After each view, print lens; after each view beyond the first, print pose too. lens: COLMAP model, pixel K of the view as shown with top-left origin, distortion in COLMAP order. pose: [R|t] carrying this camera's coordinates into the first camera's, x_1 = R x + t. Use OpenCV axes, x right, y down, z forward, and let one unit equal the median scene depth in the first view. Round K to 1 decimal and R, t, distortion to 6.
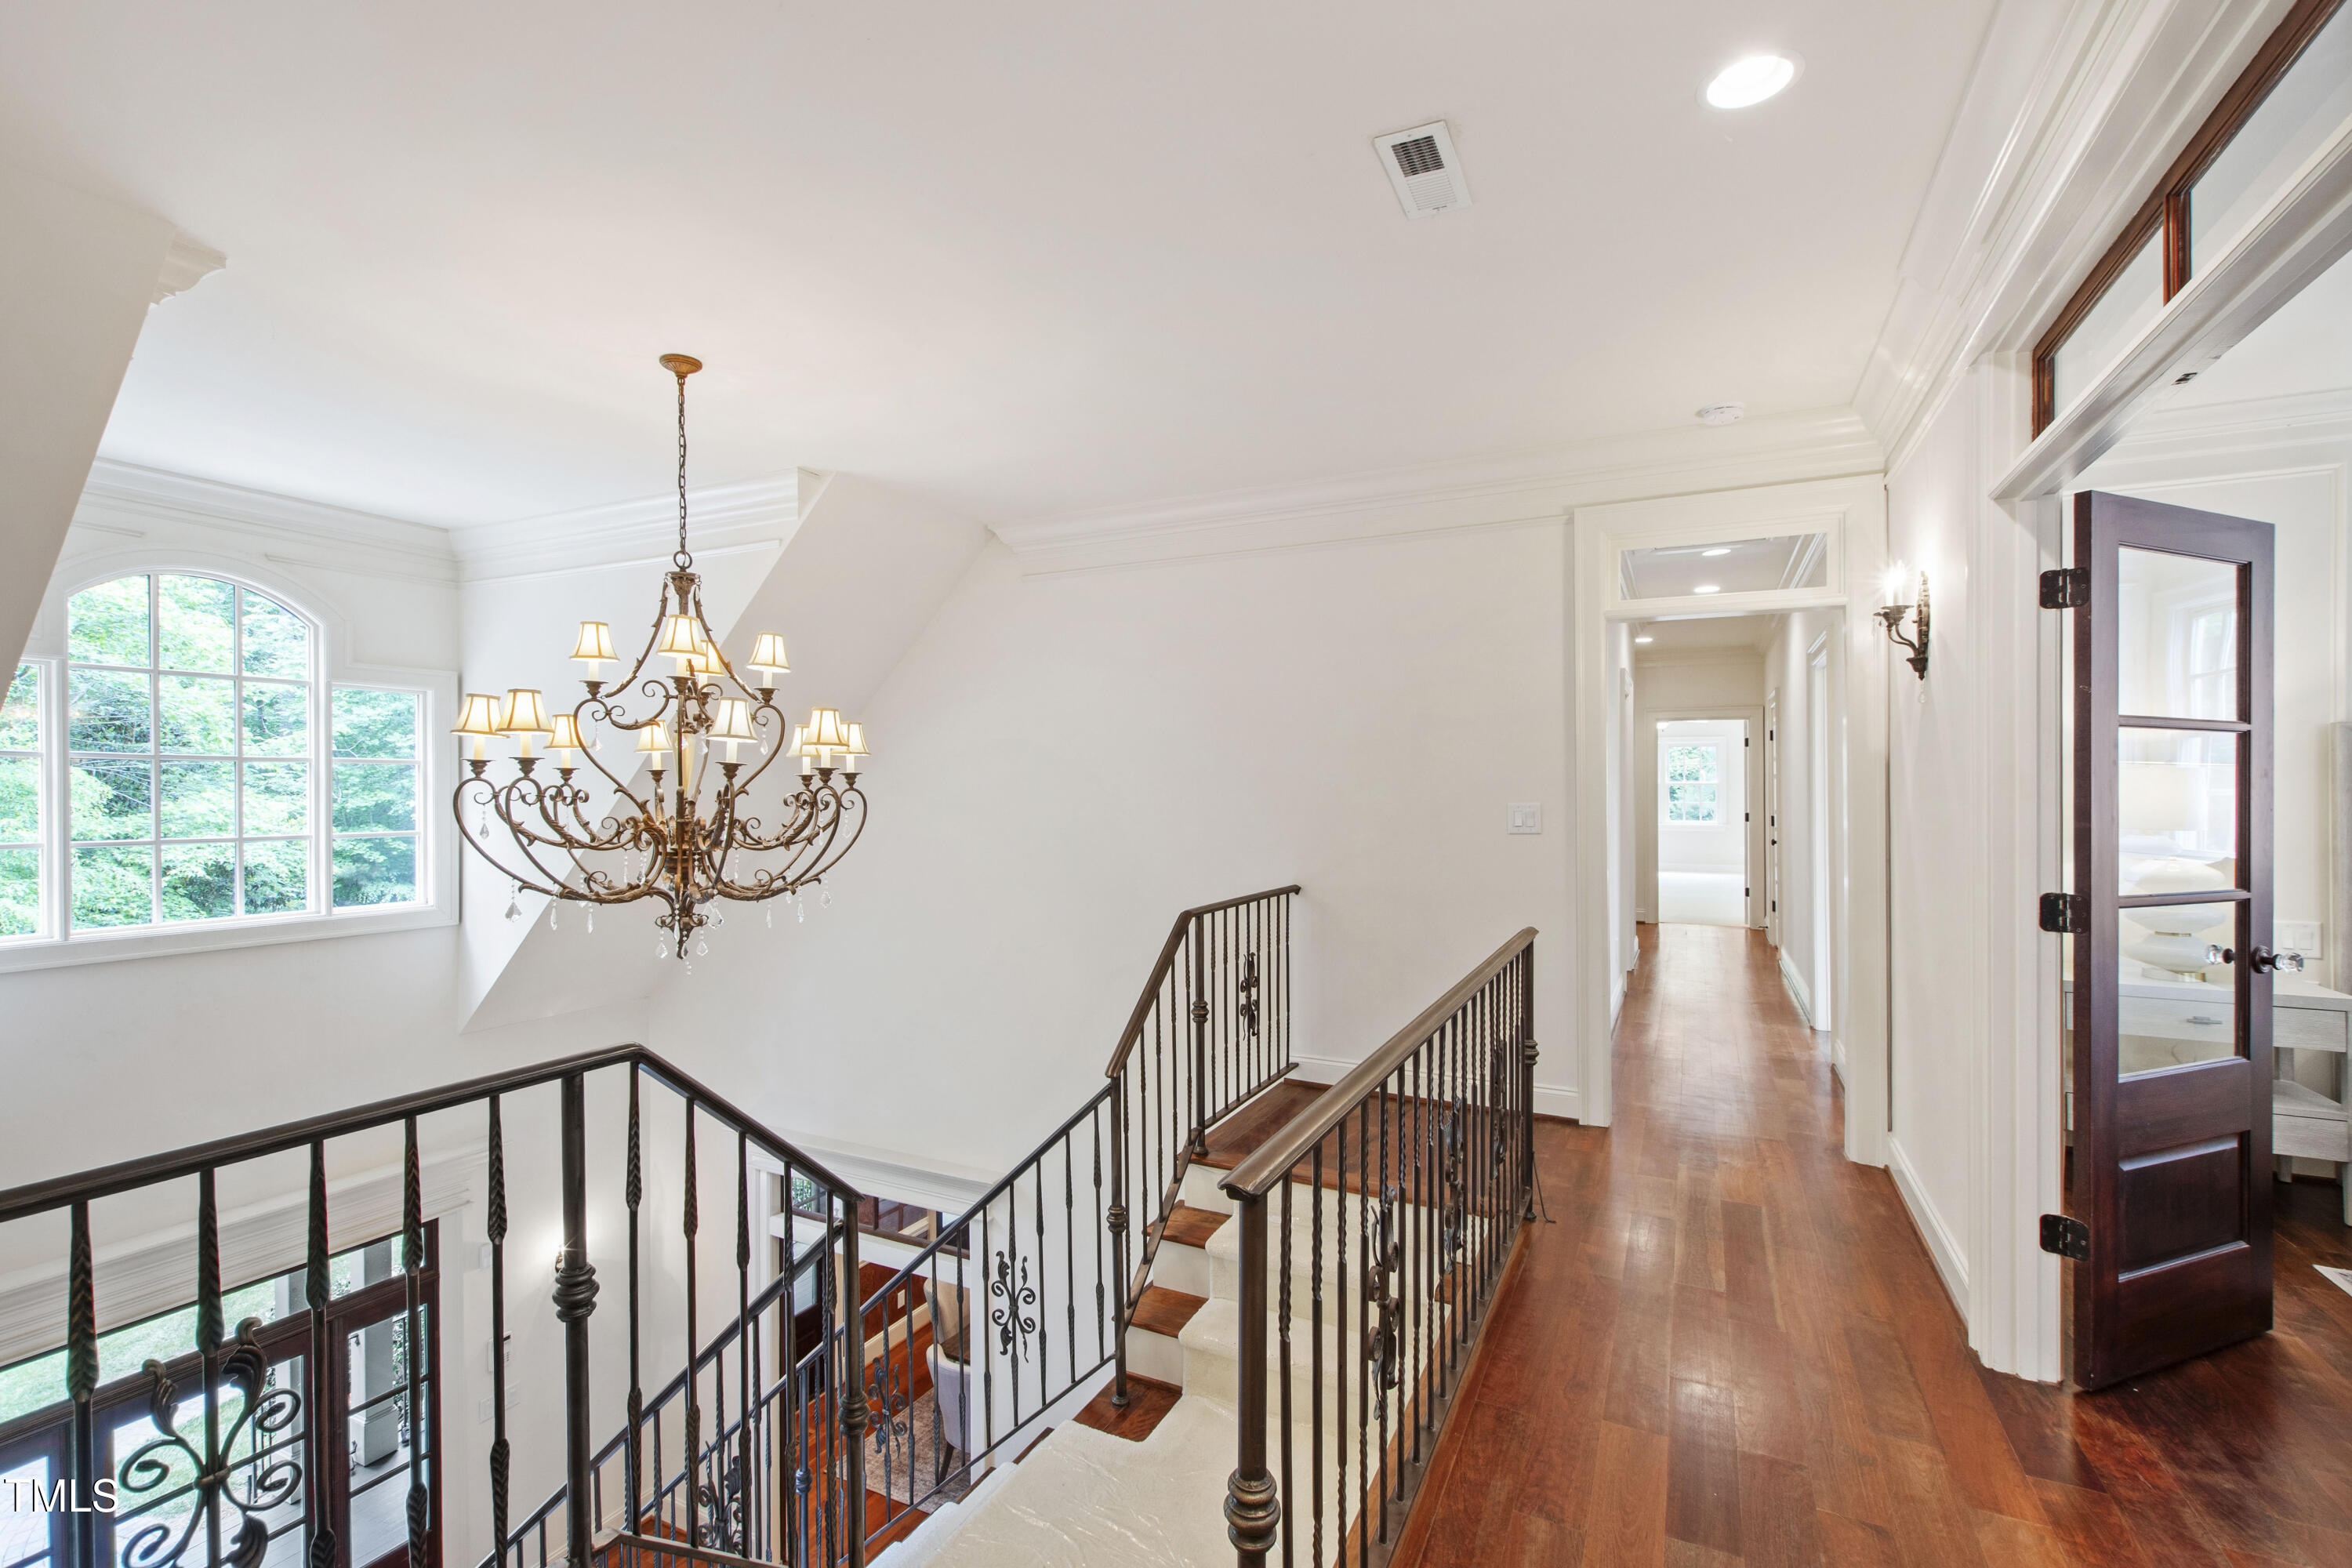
lens RADIAL K [[1018.9, 0, 1173.9], [0, 1018.9, 777.4], [0, 0, 1]] dist [-0.000424, 0.000010]
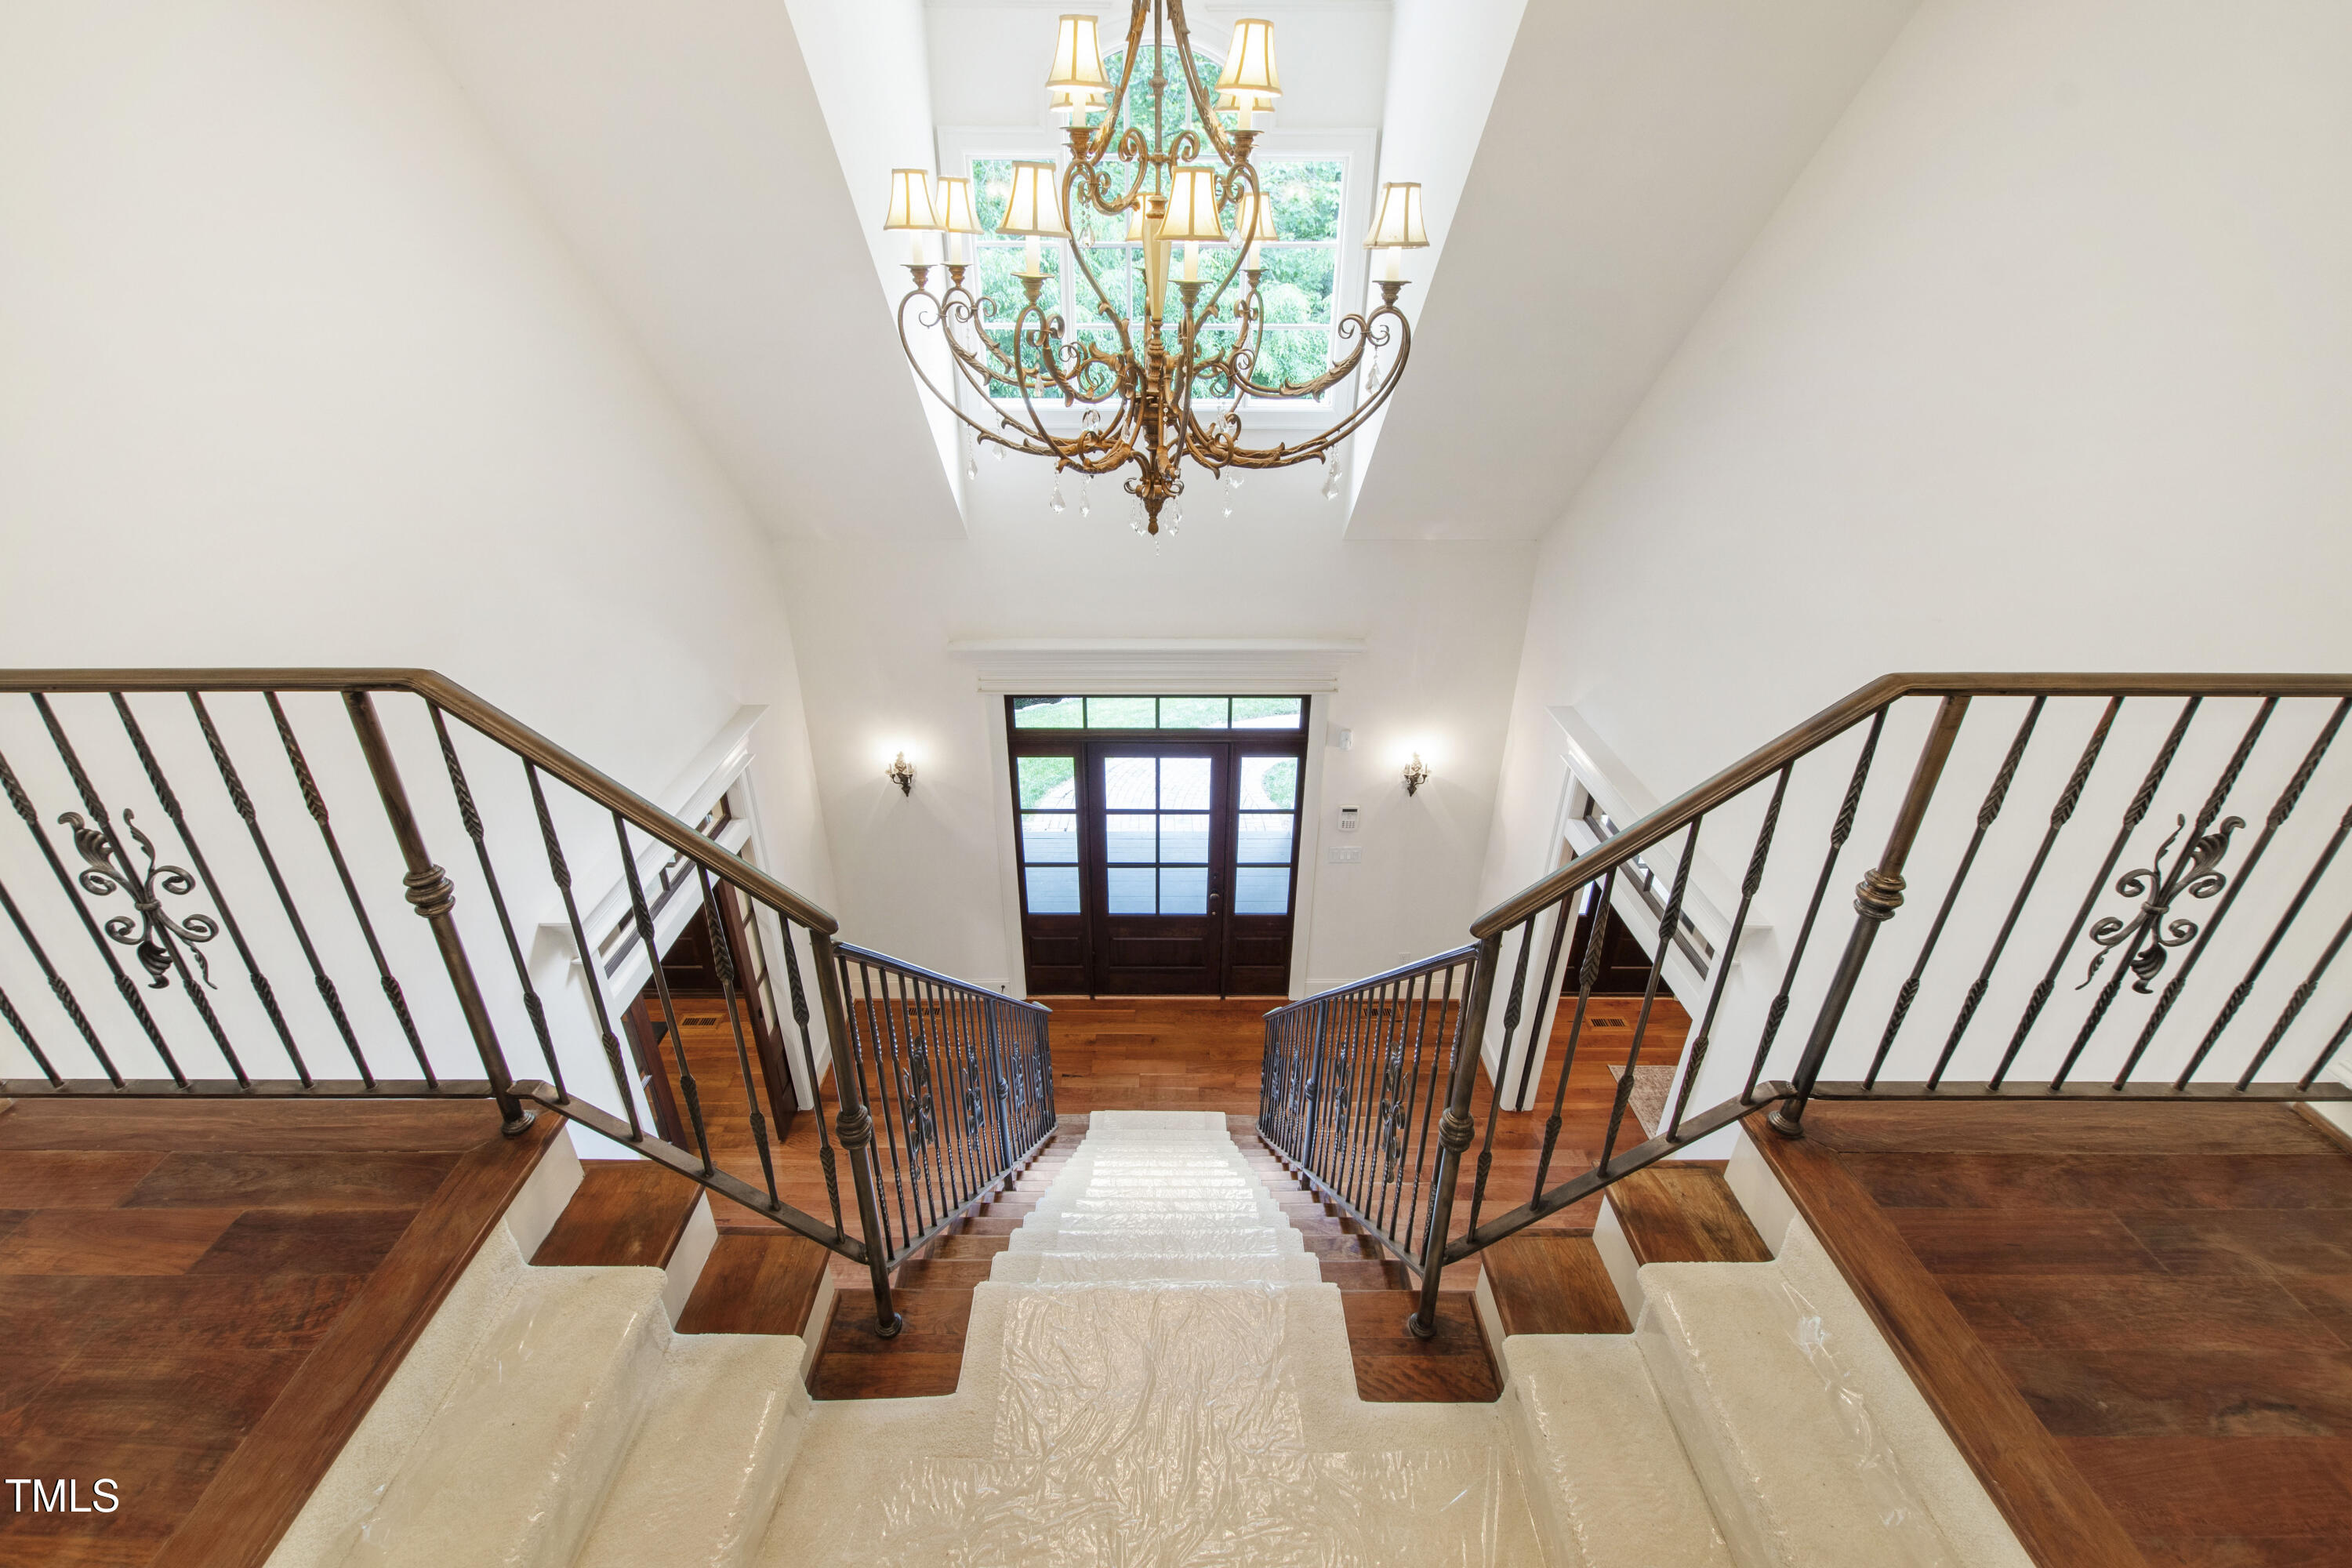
lens RADIAL K [[1018.9, 0, 1173.9], [0, 1018.9, 777.4], [0, 0, 1]] dist [-0.000424, 0.000010]
pose [[0.478489, 0.400398, -0.781492, 0.232600], [-0.000519, 0.890116, 0.455734, -0.018826], [0.878093, -0.217658, 0.426119, 0.639477]]
